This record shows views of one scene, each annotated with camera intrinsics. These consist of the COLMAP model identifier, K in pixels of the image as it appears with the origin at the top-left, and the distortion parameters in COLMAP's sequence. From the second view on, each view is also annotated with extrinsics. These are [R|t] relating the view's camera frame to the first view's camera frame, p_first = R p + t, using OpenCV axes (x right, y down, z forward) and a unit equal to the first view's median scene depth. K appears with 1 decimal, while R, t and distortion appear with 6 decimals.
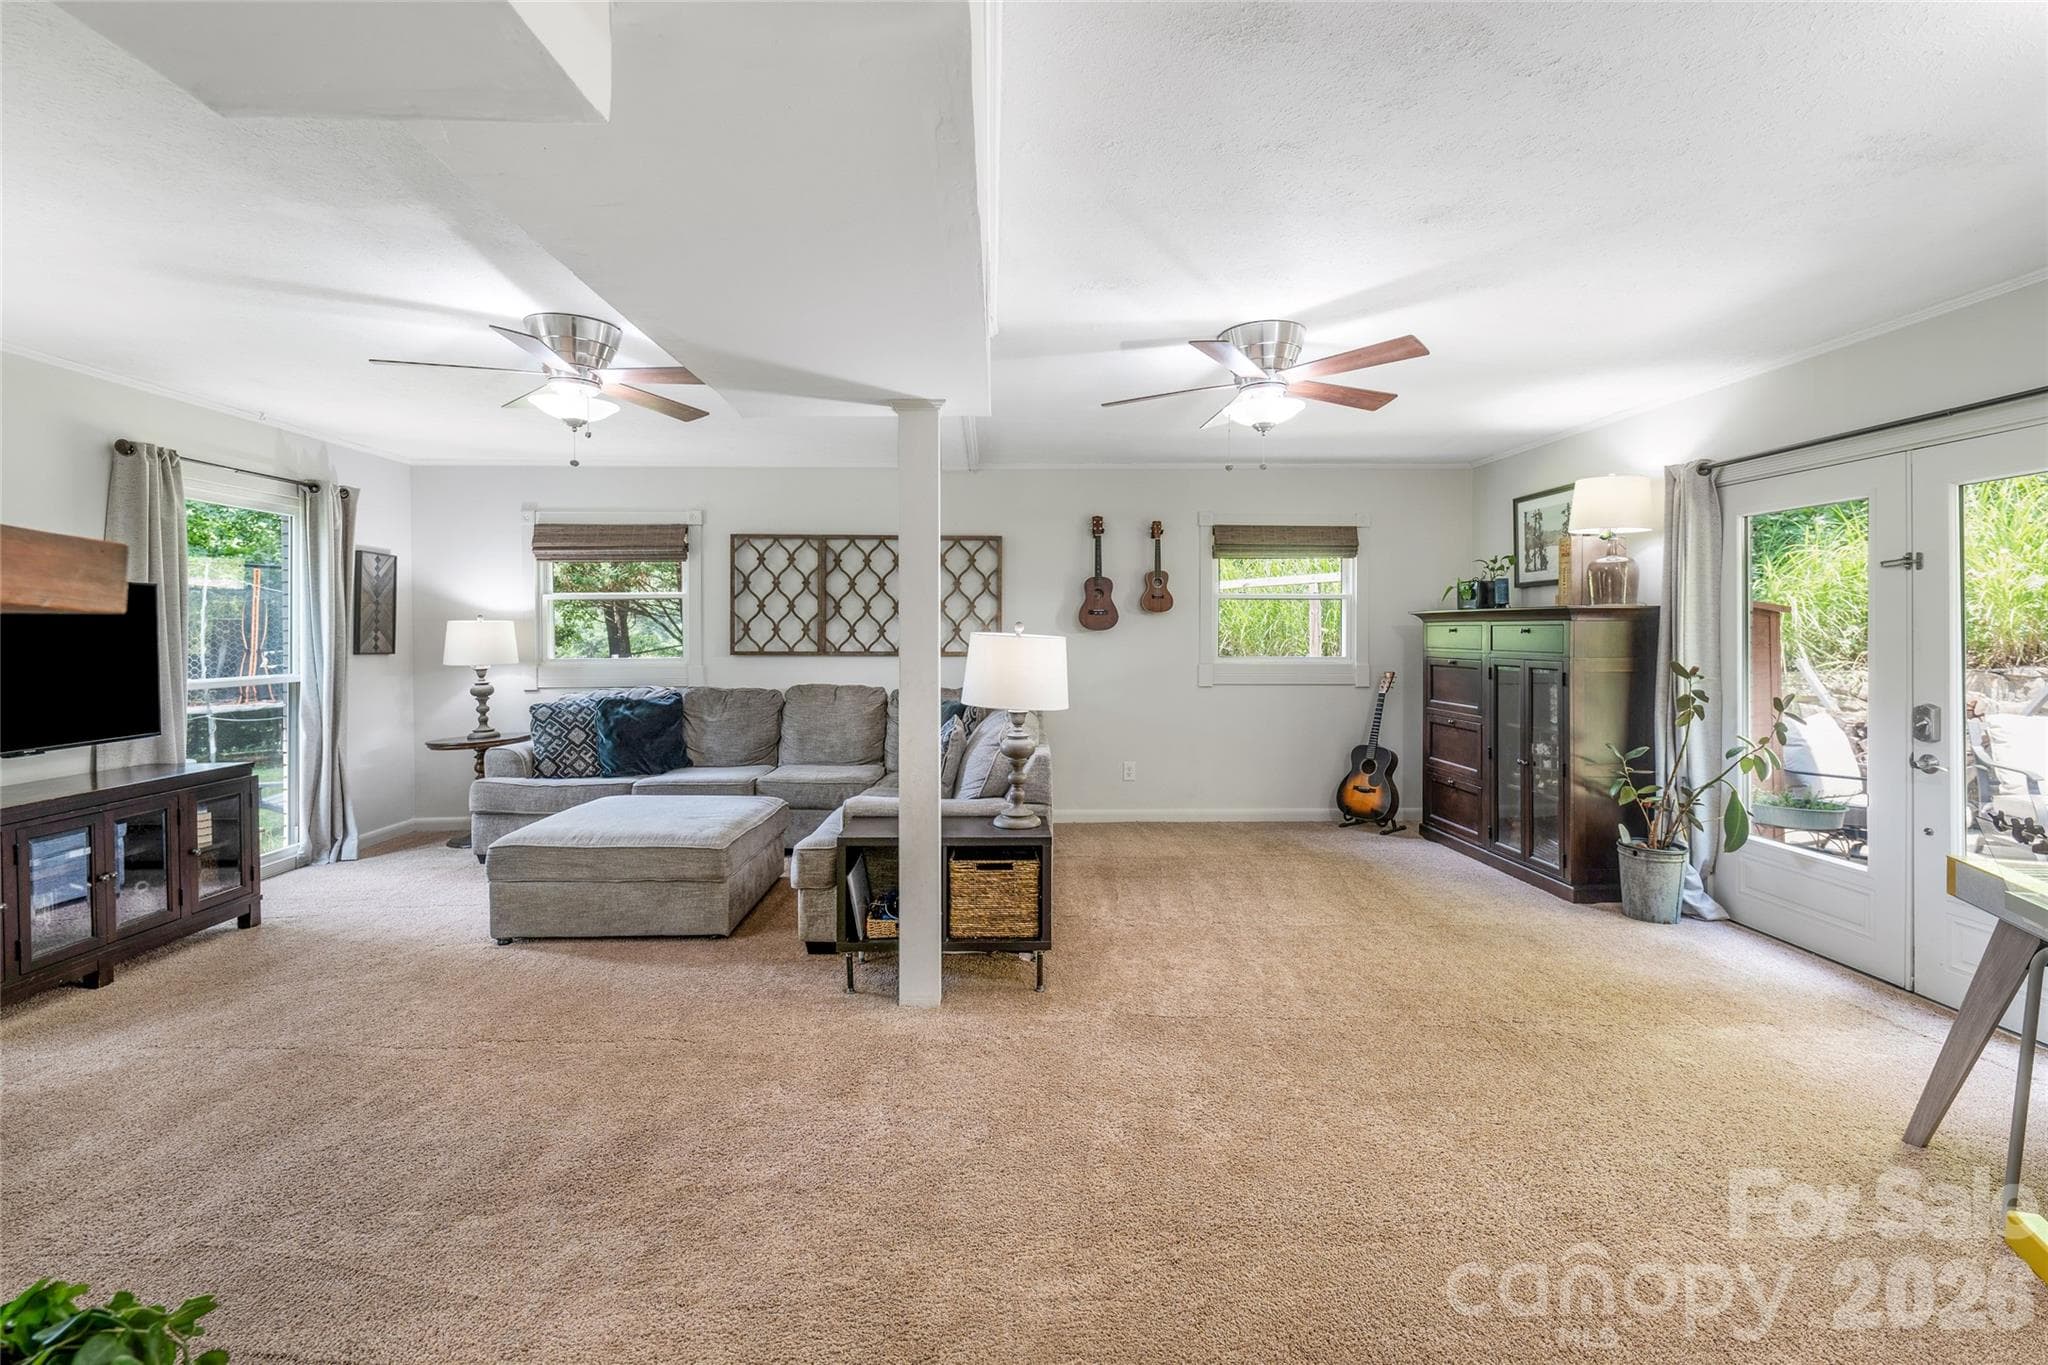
lens RADIAL K [[840.1, 0, 1019.1], [0, 840.1, 637.1], [0, 0, 1]] dist [0.006067, -0.000525]
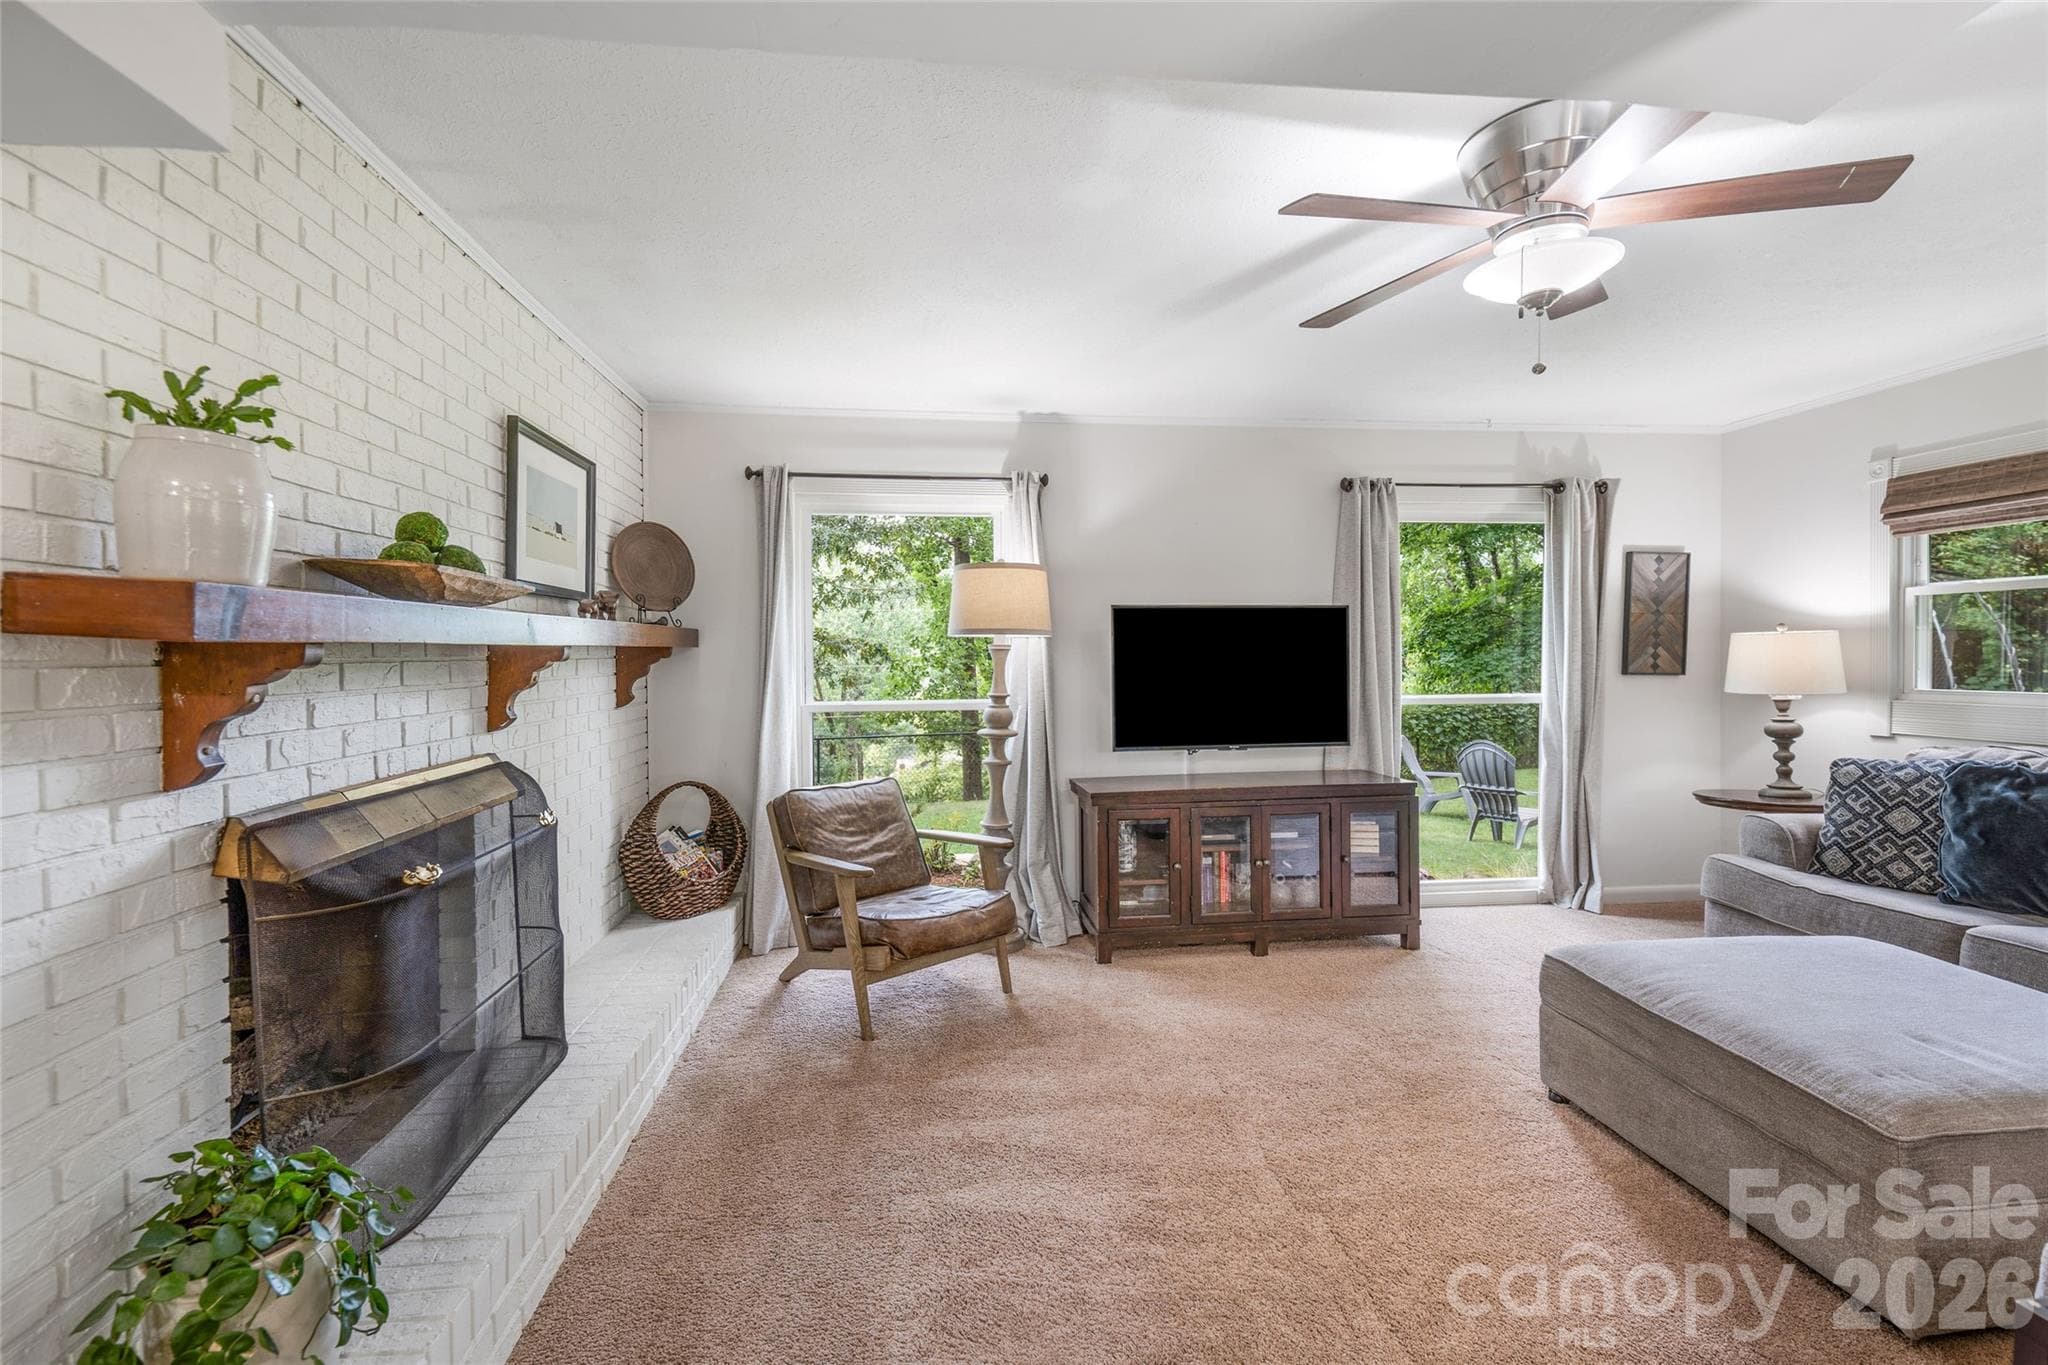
lens RADIAL K [[870.4, 0, 1021.6], [0, 870.4, 671.1], [0, 0, 1]] dist [0.020064, -0.000307]
pose [[0.101621, 0.020582, -0.994610, 0.036521], [-0.000397, 0.999787, 0.020648, -0.001133], [0.994823, -0.001704, 0.101607, 0.315273]]
